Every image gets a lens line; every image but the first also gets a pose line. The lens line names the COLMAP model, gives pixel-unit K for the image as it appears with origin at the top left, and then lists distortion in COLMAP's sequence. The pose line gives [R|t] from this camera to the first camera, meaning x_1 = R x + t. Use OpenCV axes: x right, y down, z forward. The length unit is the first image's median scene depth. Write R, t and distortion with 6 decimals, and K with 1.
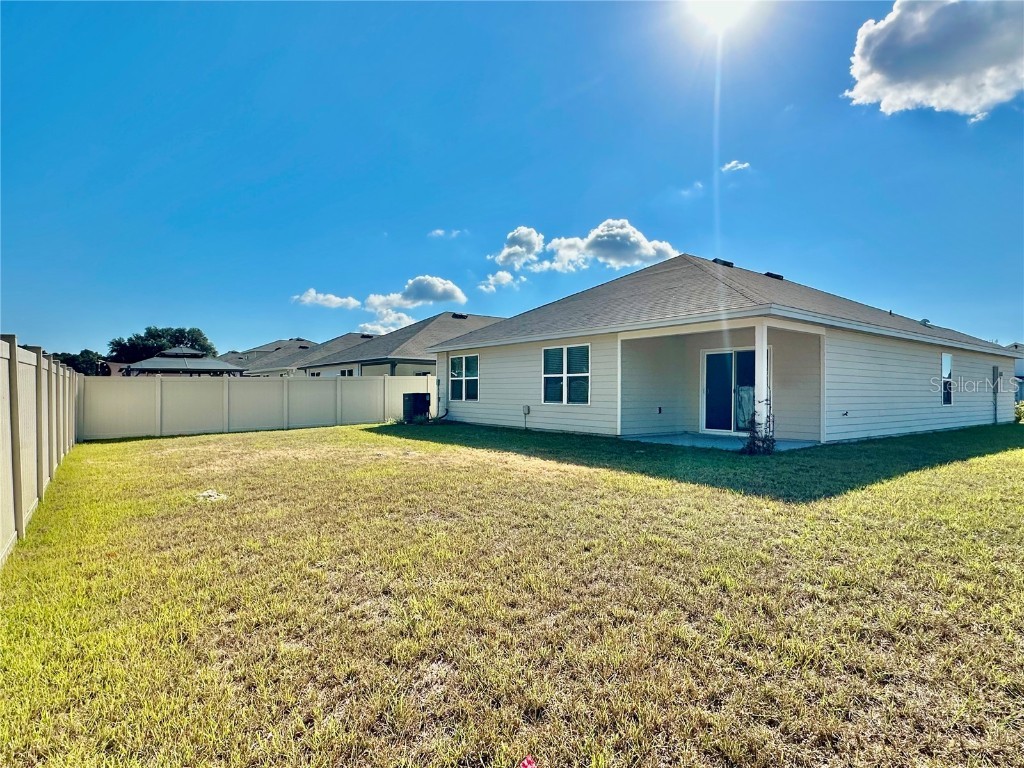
lens RADIAL K [[547.7, 0, 511.0], [0, 547.7, 387.0], [0, 0, 1]] dist [0.000327, 0.000255]
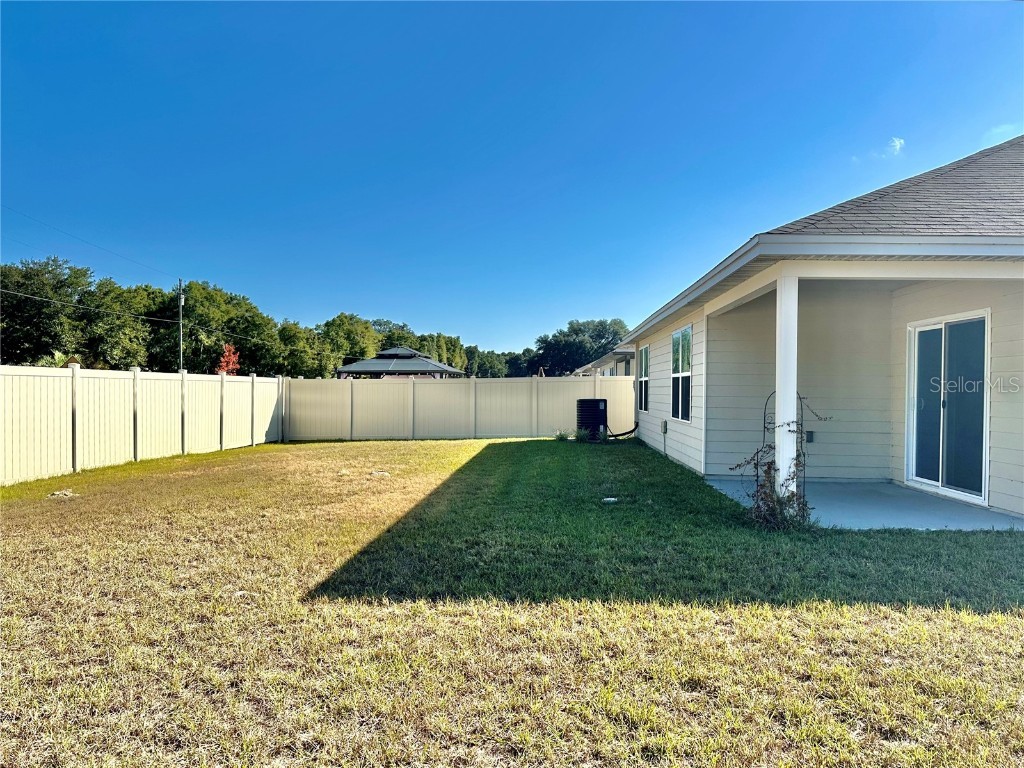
lens RADIAL K [[719.6, 0, 514.6], [0, 719.6, 387.8], [0, 0, 1]] dist [0.005453, 0.000537]
pose [[0.765645, 0.002136, -0.643260, 0.358202], [-0.001188, 0.999997, 0.001906, -0.005082], [0.643262, -0.000695, 0.765646, 0.179401]]
